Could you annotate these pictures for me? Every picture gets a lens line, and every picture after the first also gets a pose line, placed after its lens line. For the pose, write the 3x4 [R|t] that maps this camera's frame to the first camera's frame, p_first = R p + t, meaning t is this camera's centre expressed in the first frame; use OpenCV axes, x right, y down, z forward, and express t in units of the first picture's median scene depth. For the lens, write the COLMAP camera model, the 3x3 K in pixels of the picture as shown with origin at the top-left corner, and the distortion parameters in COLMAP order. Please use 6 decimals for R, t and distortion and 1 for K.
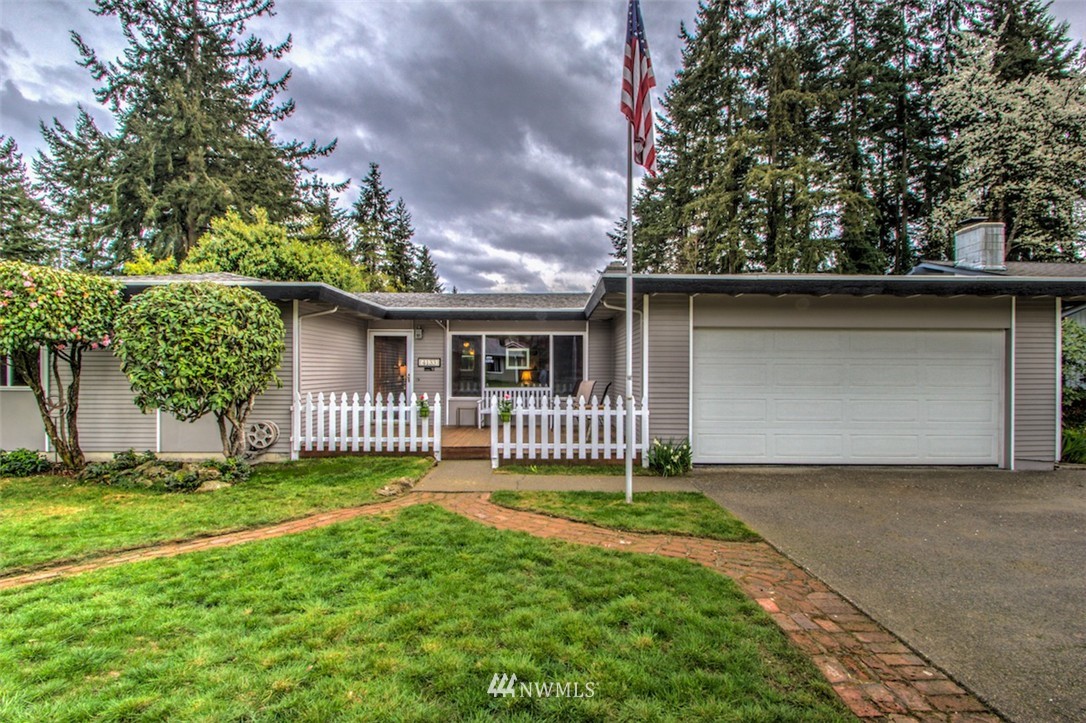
lens RADIAL K [[503.6, 0, 551.5], [0, 503.6, 370.5], [0, 0, 1]] dist [0.016369, -0.015590]
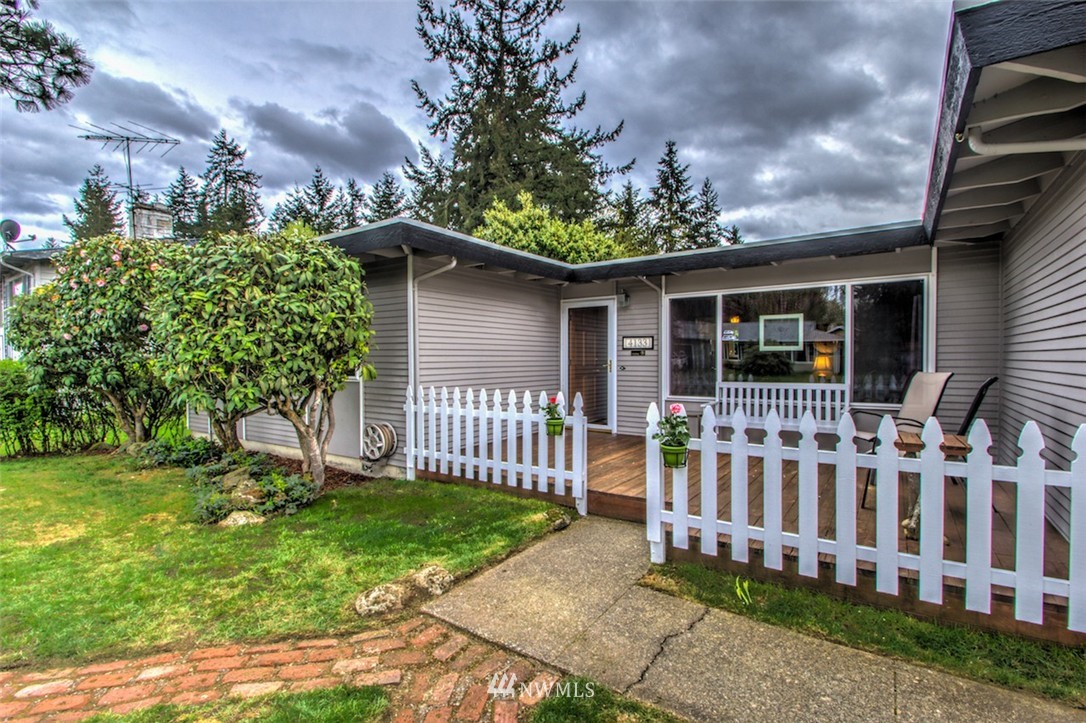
lens RADIAL K [[503.6, 0, 551.5], [0, 503.6, 370.5], [0, 0, 1]] dist [0.016369, -0.015590]
pose [[0.822242, 0.005039, -0.569115, 0.026295], [0.007588, 0.999775, 0.019816, 0.004009], [0.569087, -0.020612, 0.822019, 0.220860]]
